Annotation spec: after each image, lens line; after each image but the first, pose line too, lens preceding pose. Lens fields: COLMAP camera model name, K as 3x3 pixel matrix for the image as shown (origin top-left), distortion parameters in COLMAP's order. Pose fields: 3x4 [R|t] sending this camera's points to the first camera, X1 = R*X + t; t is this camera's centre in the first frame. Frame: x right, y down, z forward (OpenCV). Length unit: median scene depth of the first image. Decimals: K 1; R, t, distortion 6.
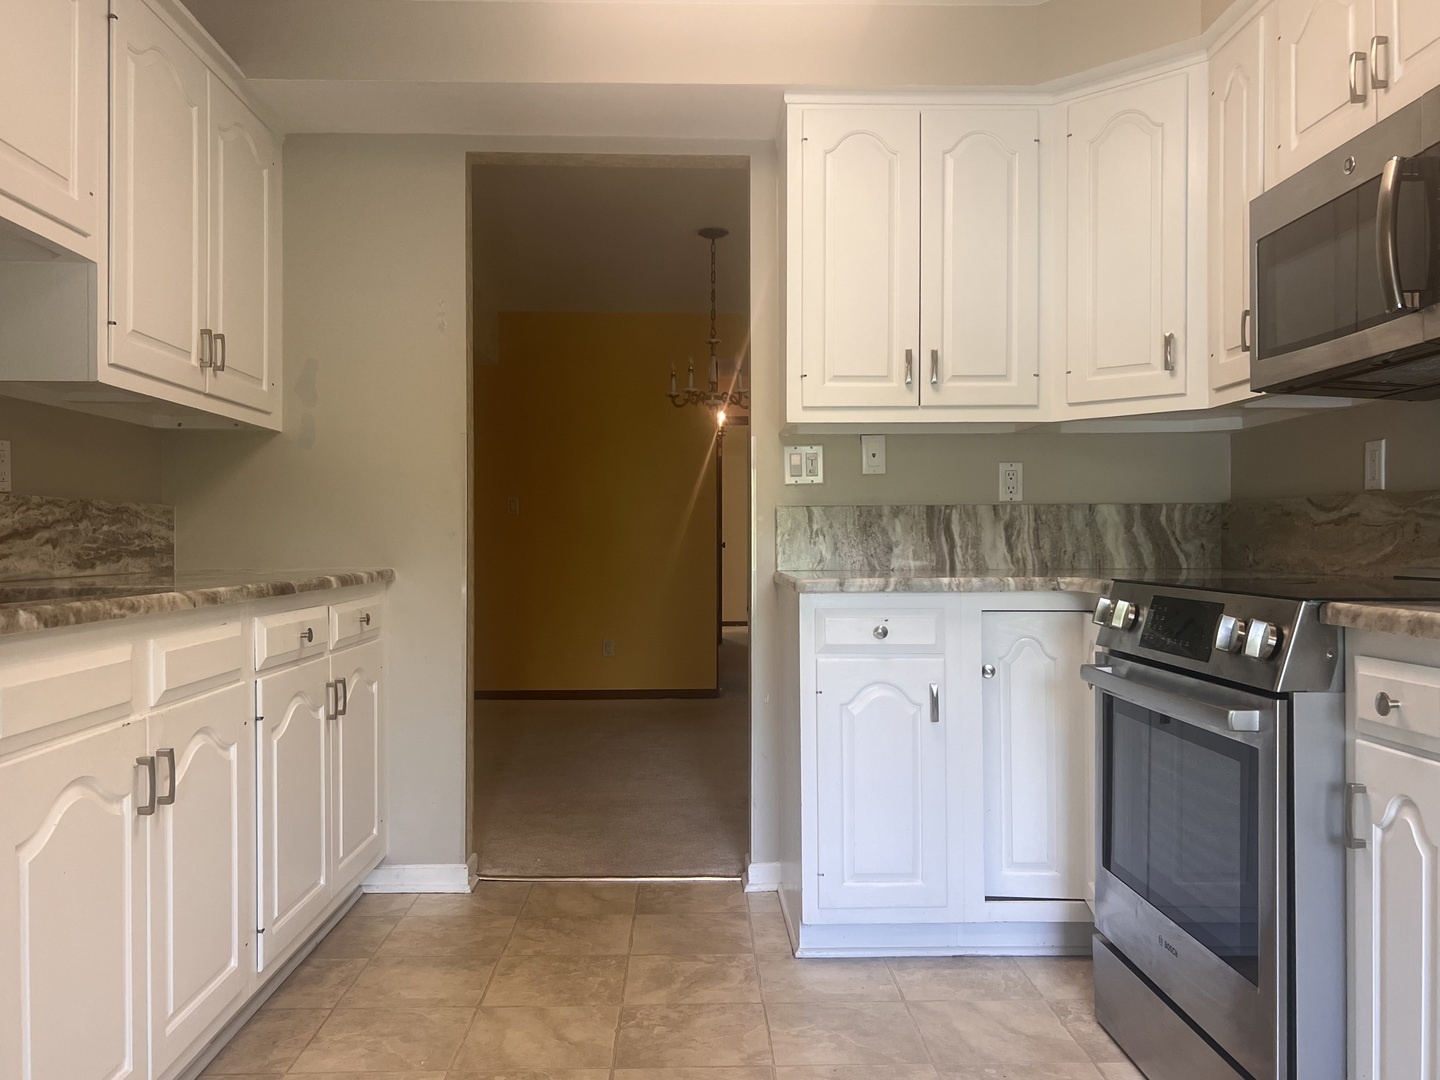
lens RADIAL K [[1164.6, 0, 705.7], [0, 1164.6, 535.6], [0, 0, 1]] dist [0.023798, -0.025997]
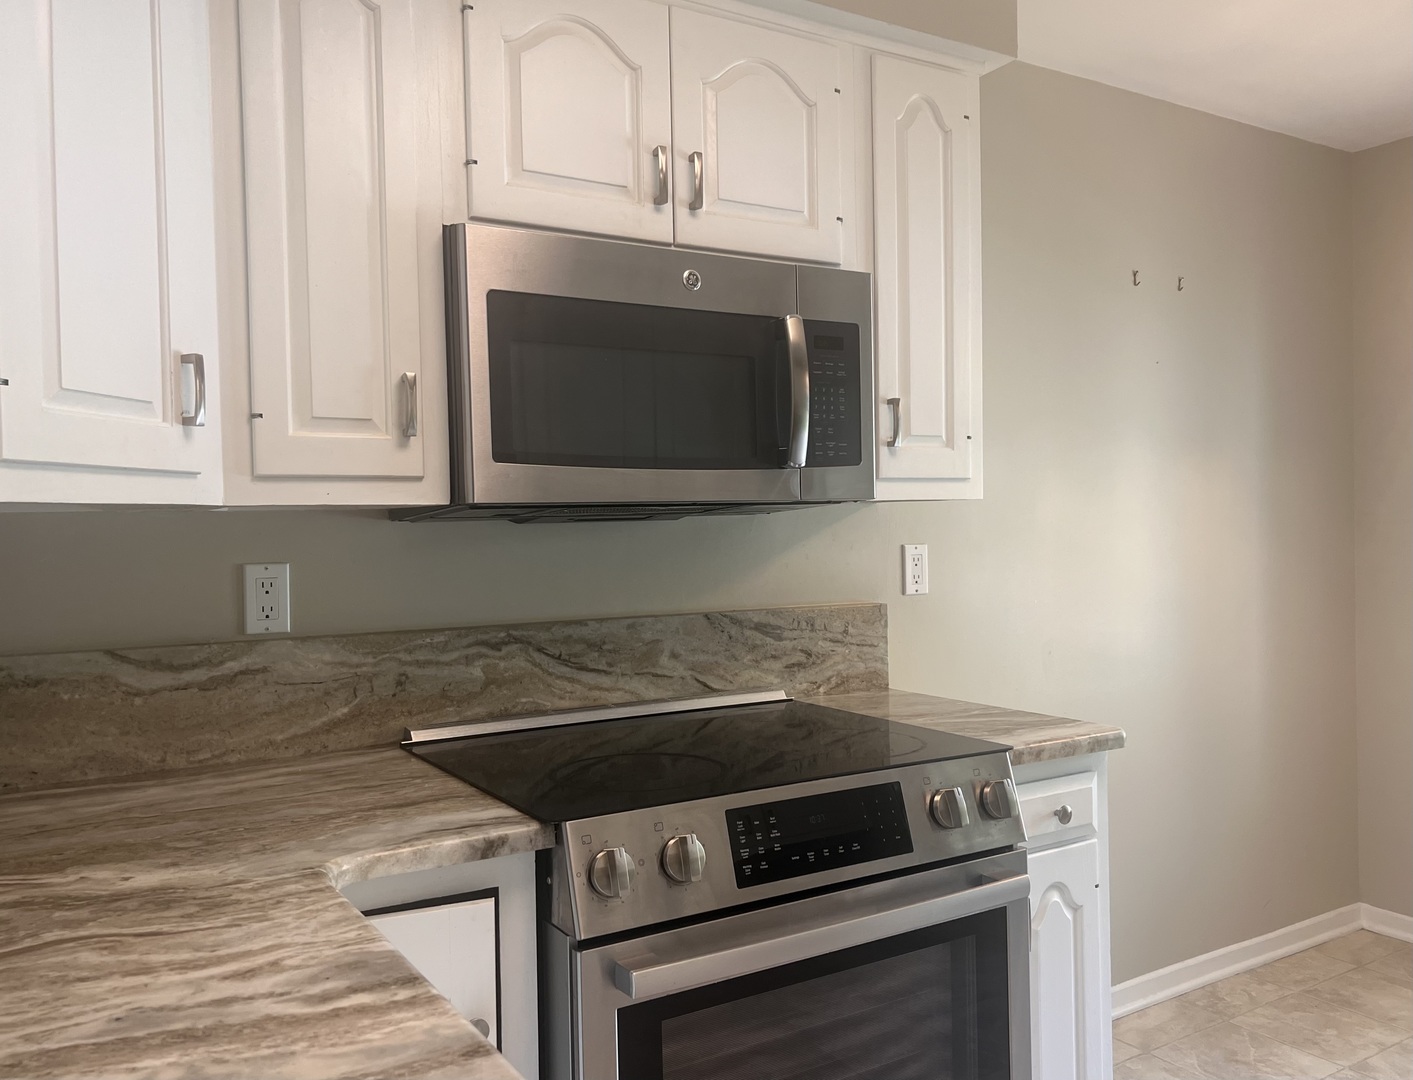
lens RADIAL K [[1162.2, 0, 703.0], [0, 1162.2, 540.6], [0, 0, 1]] dist [0.057850, -0.082641]
pose [[-0.533013, -0.003839, 0.846098, -0.160435], [0.012883, 0.999837, 0.012653, -0.097792], [-0.846009, 0.017644, -0.532877, 1.123302]]
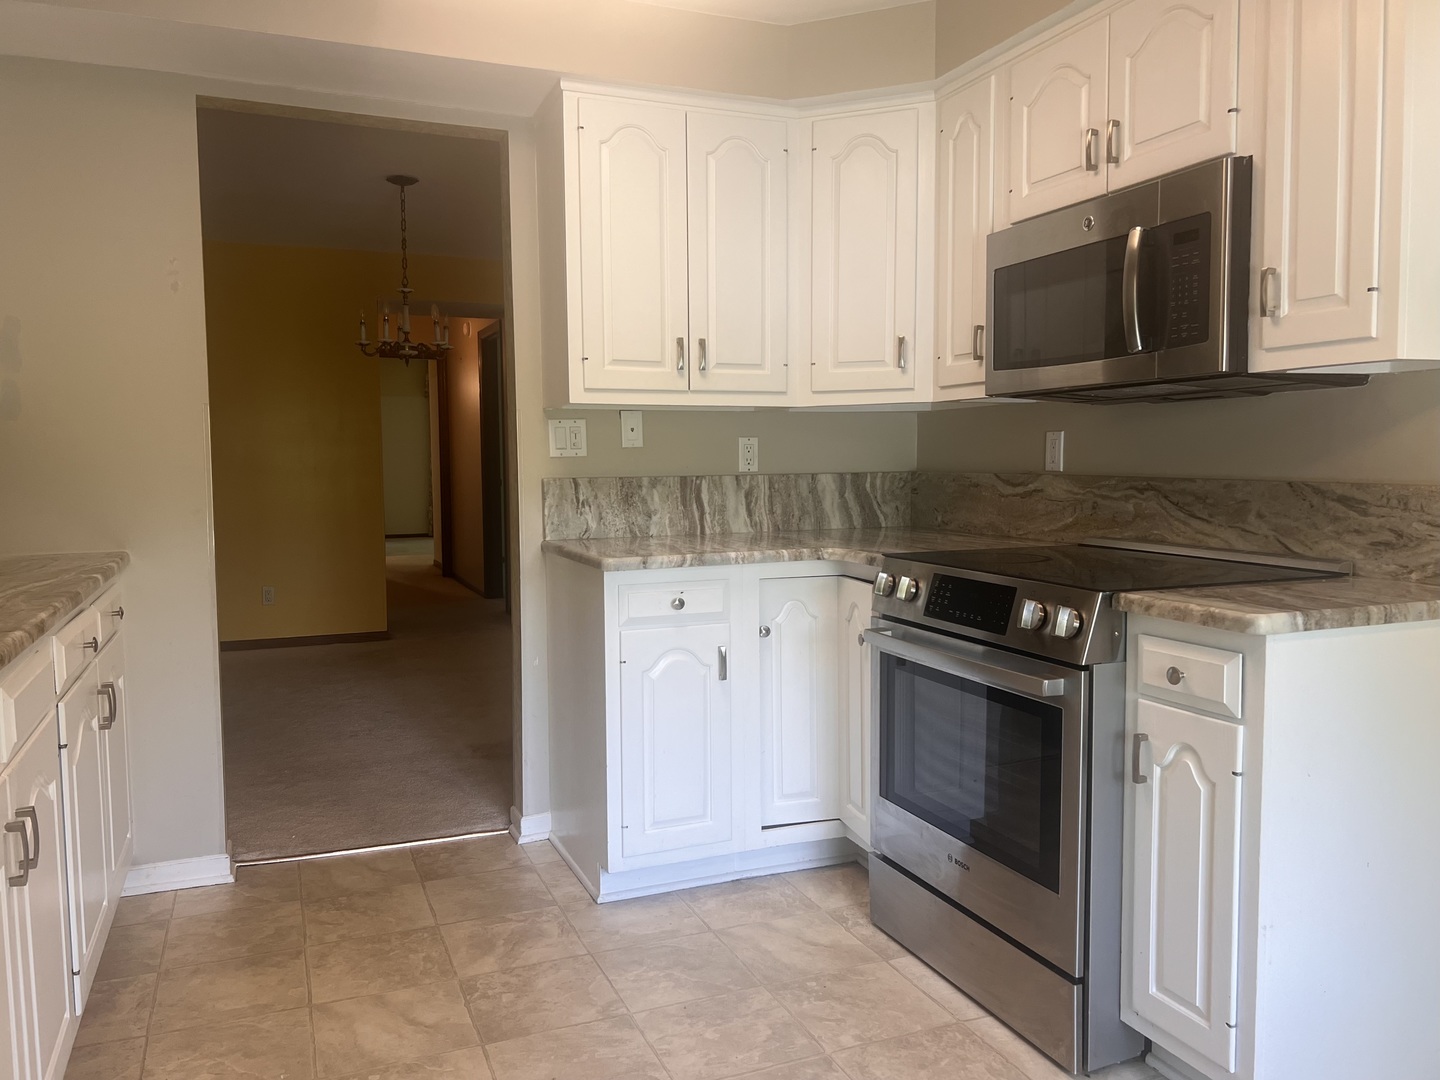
lens RADIAL K [[1104.0, 0, 712.1], [0, 1104.0, 527.8], [0, 0, 1]] dist [0.048958, -0.057939]
pose [[0.933596, -0.027718, 0.357254, -0.189068], [0.003321, 0.997630, 0.068726, -0.059817], [-0.358312, -0.062976, 0.931476, 0.023337]]
